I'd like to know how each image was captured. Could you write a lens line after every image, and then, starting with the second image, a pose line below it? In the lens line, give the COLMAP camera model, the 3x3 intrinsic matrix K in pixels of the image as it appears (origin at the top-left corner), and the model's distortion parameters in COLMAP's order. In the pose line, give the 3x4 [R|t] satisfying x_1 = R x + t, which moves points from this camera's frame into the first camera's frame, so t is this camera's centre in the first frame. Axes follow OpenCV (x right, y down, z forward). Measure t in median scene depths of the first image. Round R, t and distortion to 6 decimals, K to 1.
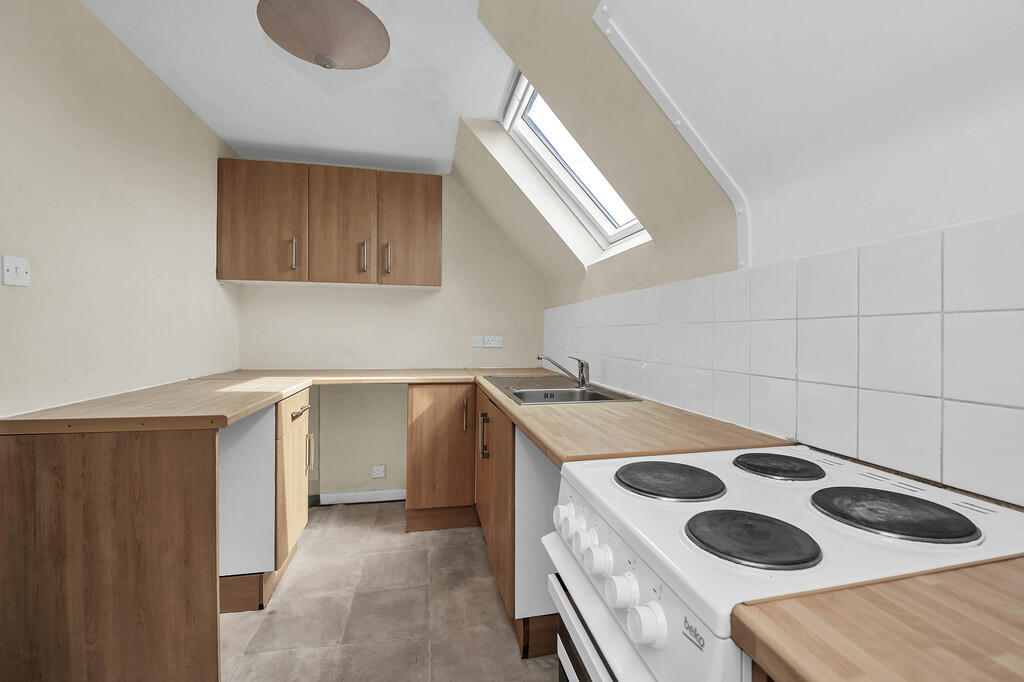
lens RADIAL K [[420.3, 0, 512.0], [0, 420.3, 341.0], [0, 0, 1]] dist [-0.001144, -0.000136]
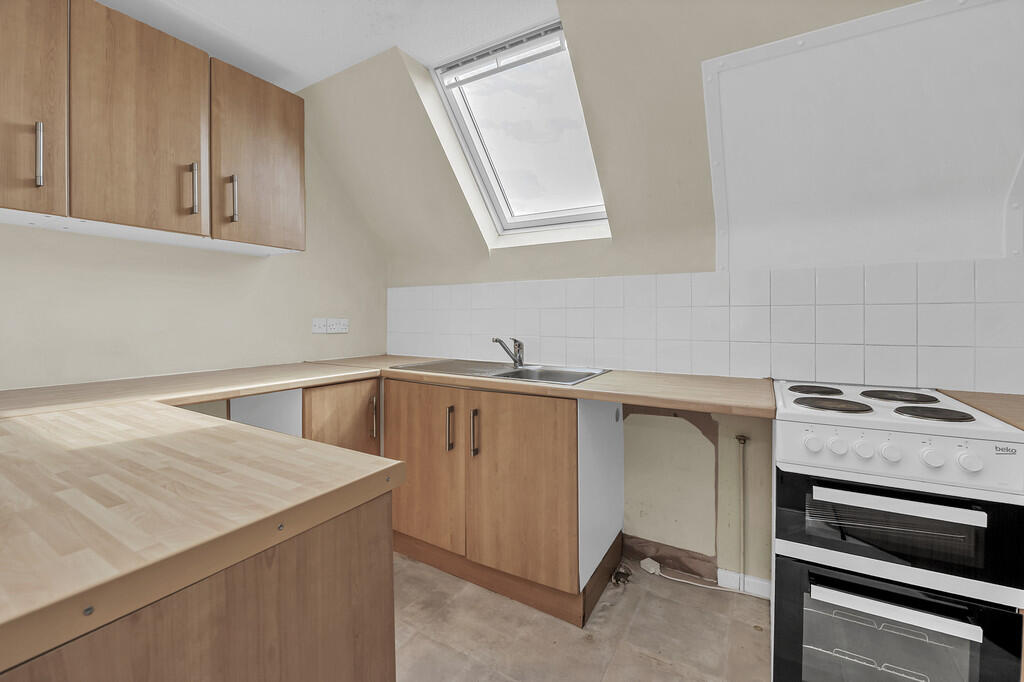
lens RADIAL K [[420.1, 0, 512.4], [0, 420.1, 329.2], [0, 0, 1]] dist [-0.013321, -0.000171]
pose [[0.674709, -0.028553, 0.737531, -0.511318], [0.017123, 0.999588, 0.023033, -0.005868], [-0.737885, -0.002912, 0.674920, 0.266572]]
